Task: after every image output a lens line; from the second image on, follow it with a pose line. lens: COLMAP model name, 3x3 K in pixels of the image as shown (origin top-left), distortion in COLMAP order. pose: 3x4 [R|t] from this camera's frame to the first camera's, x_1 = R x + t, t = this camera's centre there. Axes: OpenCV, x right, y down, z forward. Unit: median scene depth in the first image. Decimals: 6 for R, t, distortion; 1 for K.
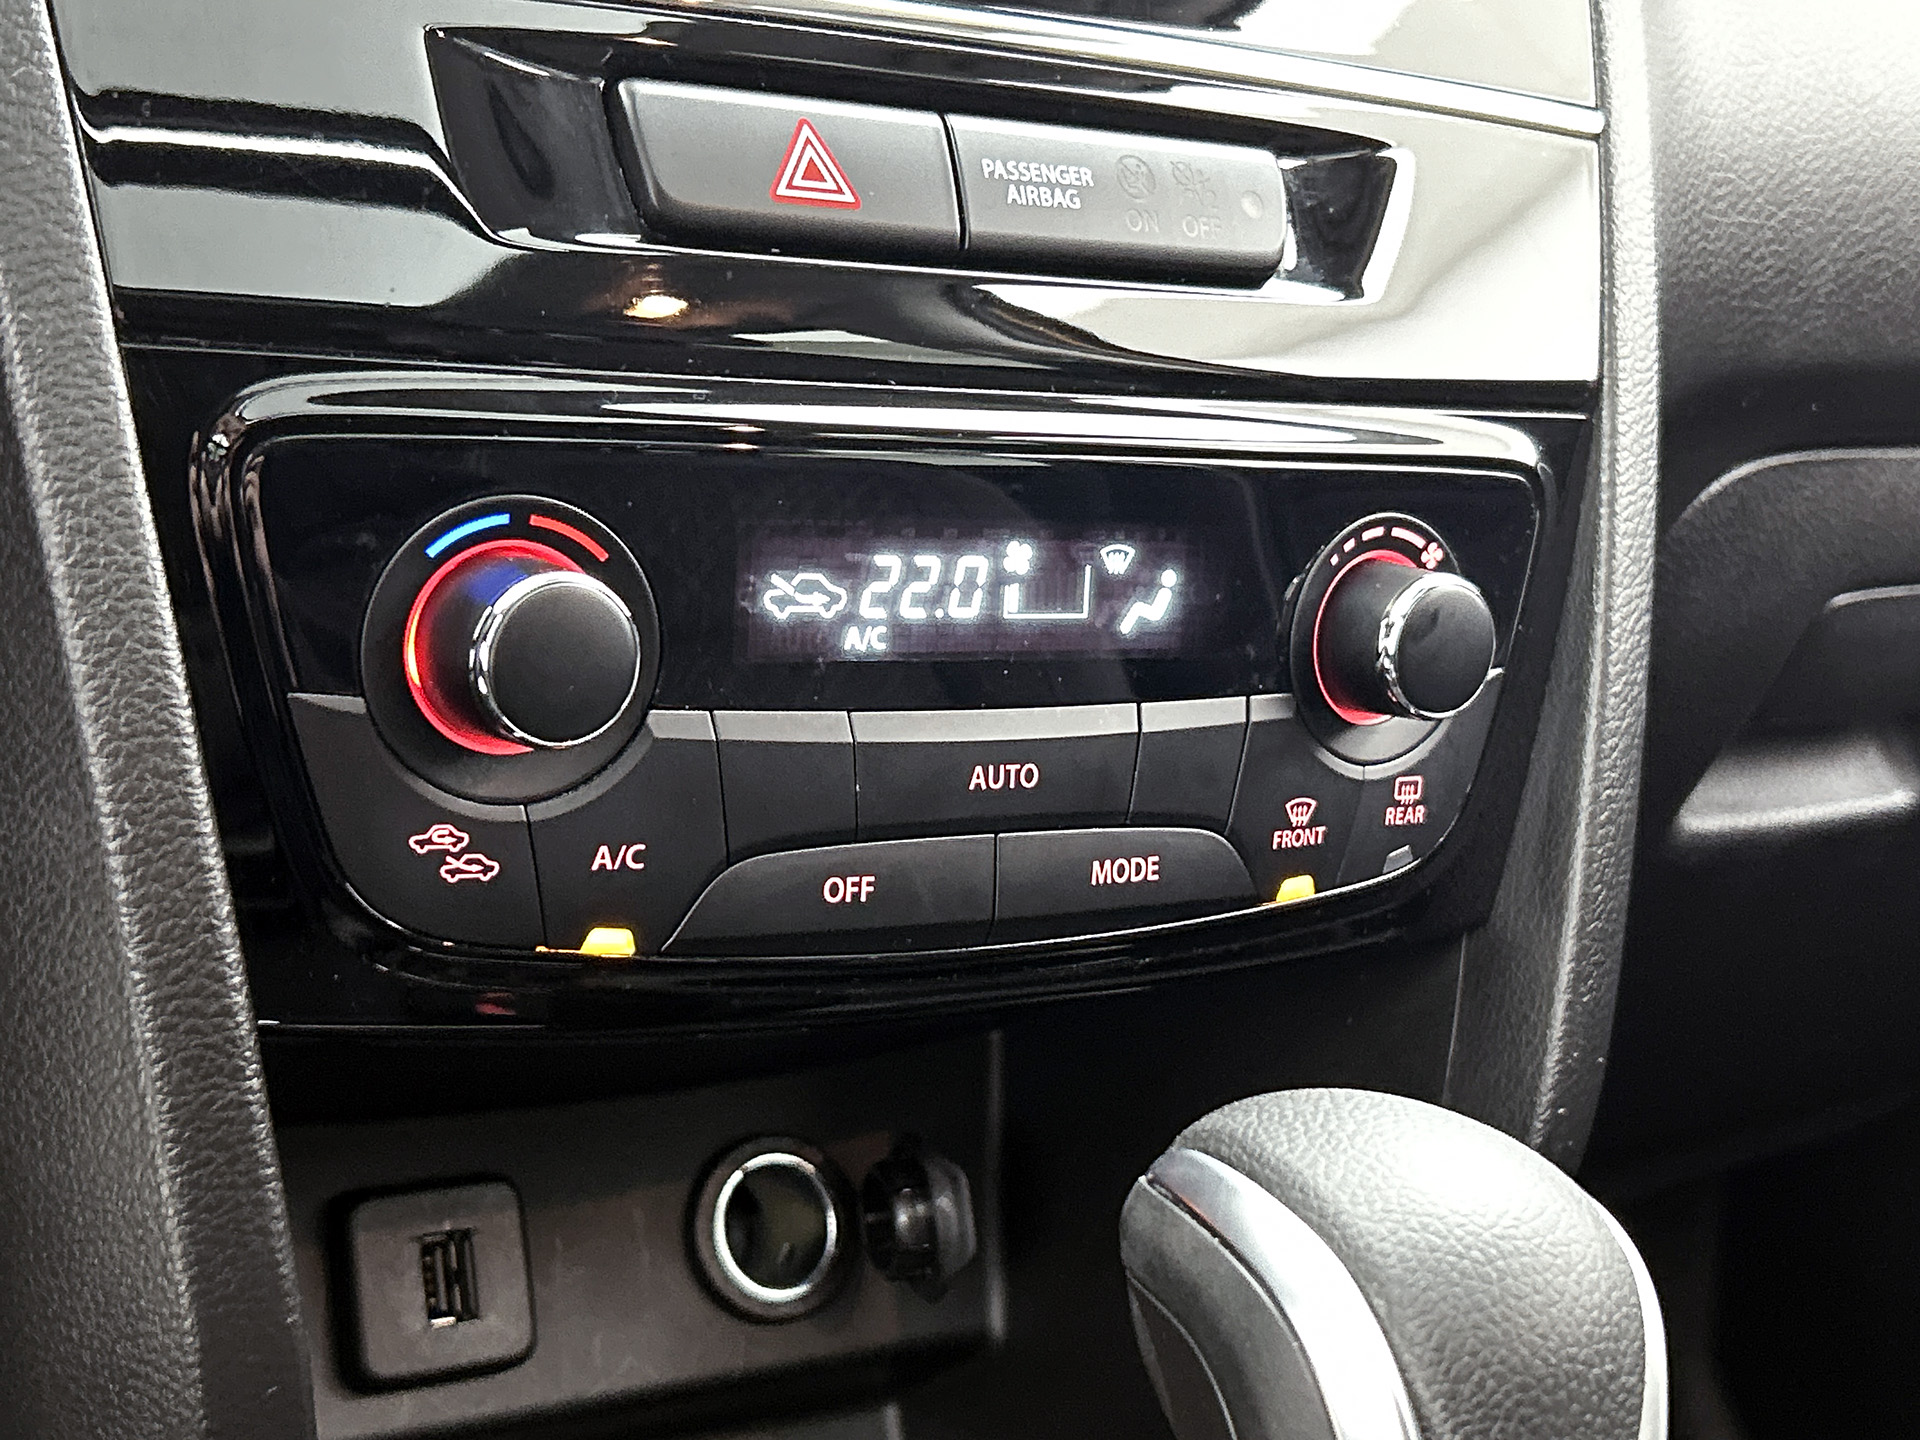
lens RADIAL K [[2742.0, 0, 960.0], [0, 2742.0, 720.0], [0, 0, 1]] dist [0.055539, -0.066216]
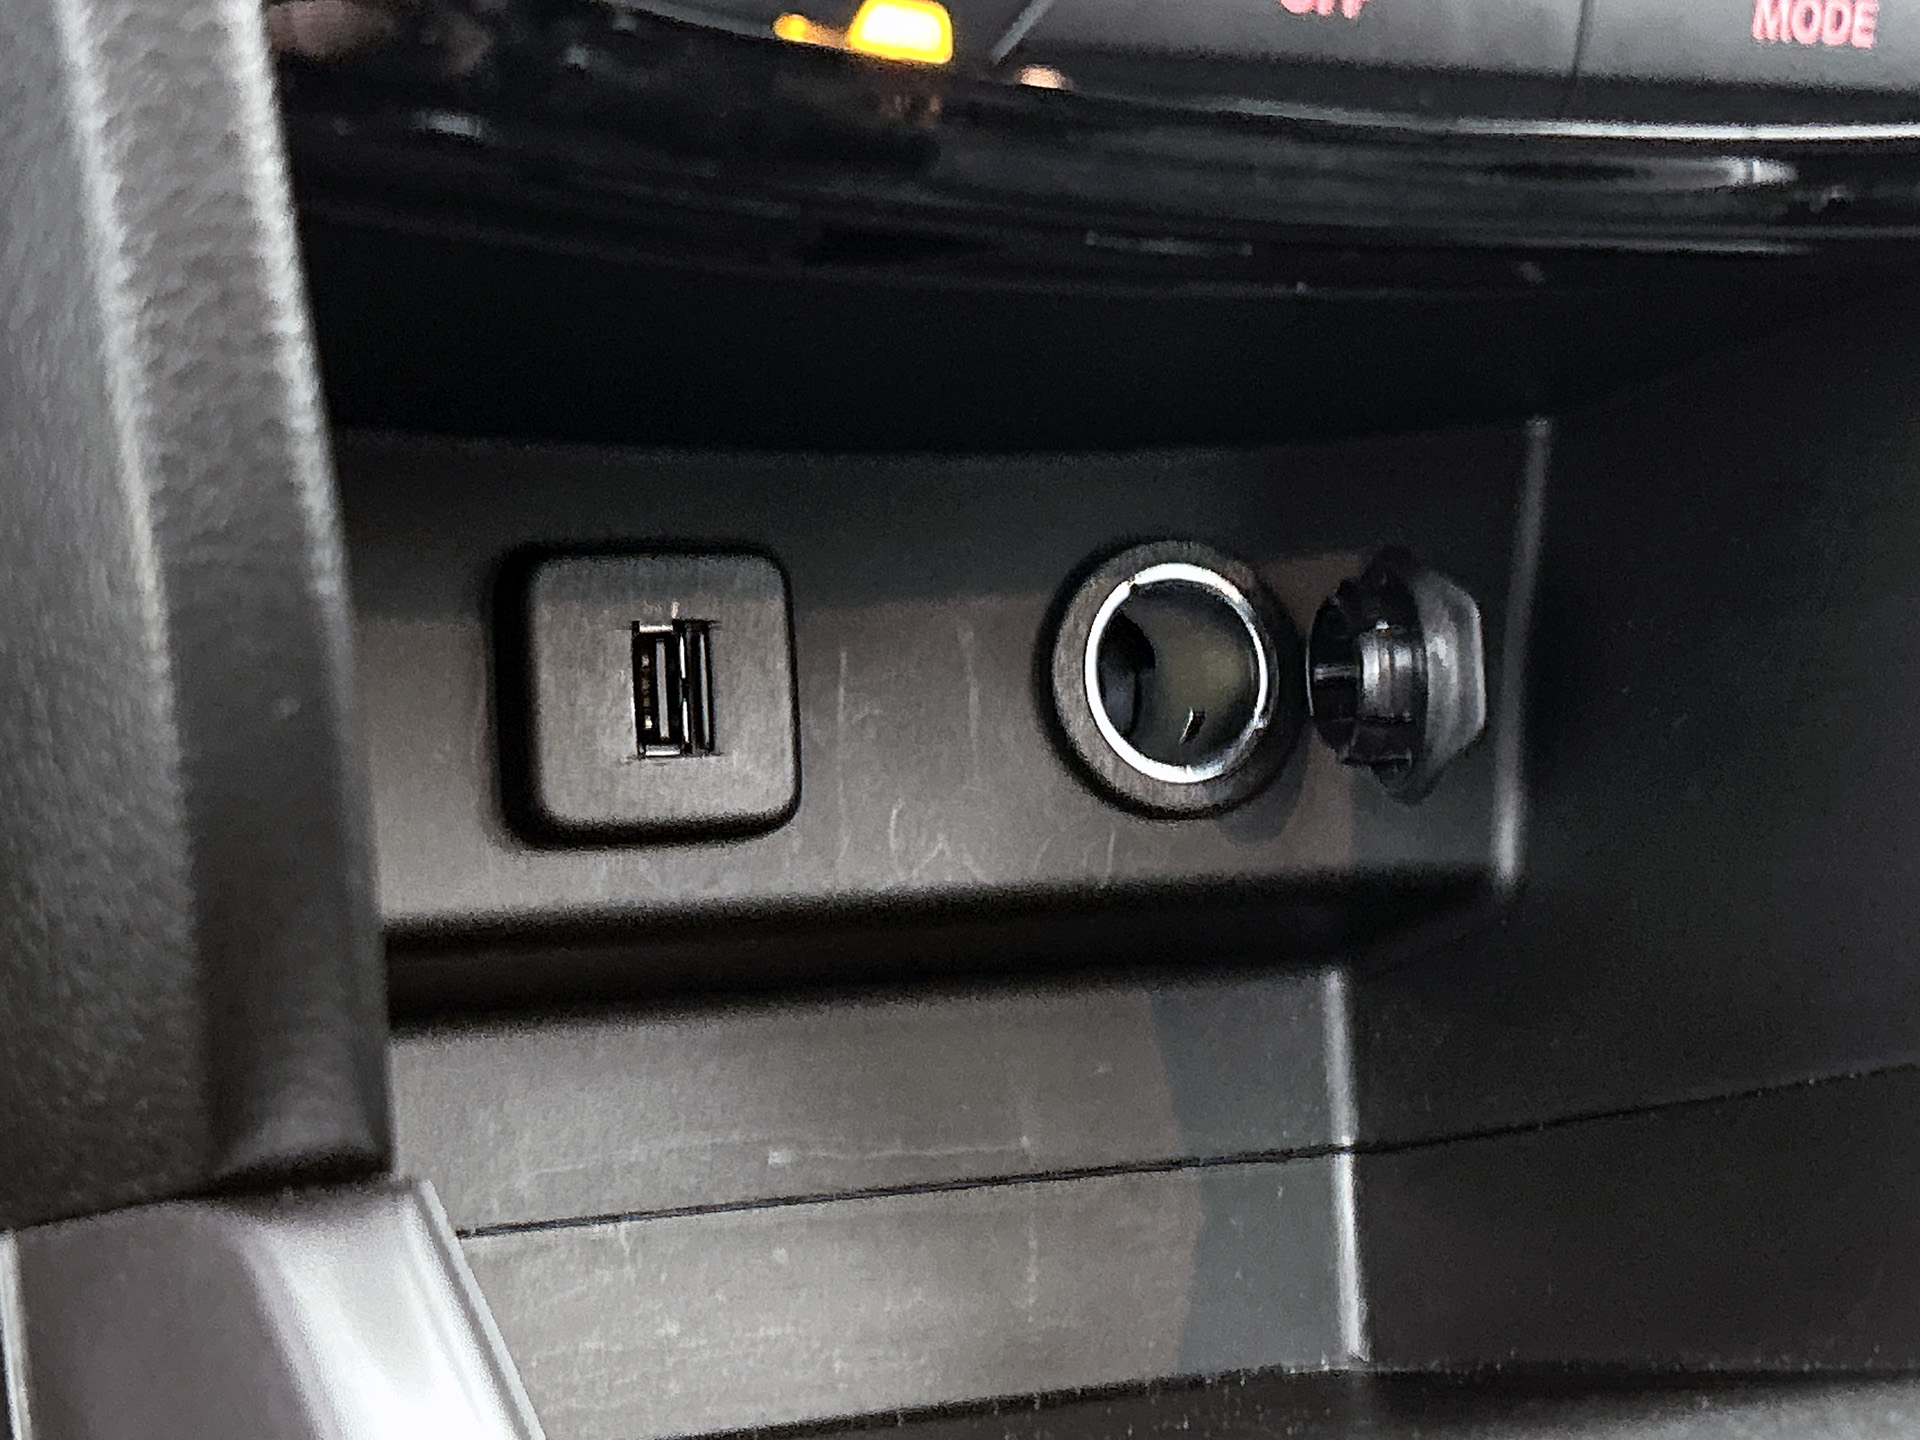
lens RADIAL K [[3422.2, 0, 960.0], [0, 3422.2, 720.0], [0, 0, 1]] dist [0.314168, -1.315502]
pose [[0.986865, 0.077382, -0.141809, -0.001294], [-0.058457, 0.989381, 0.133072, 0.092746], [0.150600, -0.123034, 0.980909, 0.196472]]
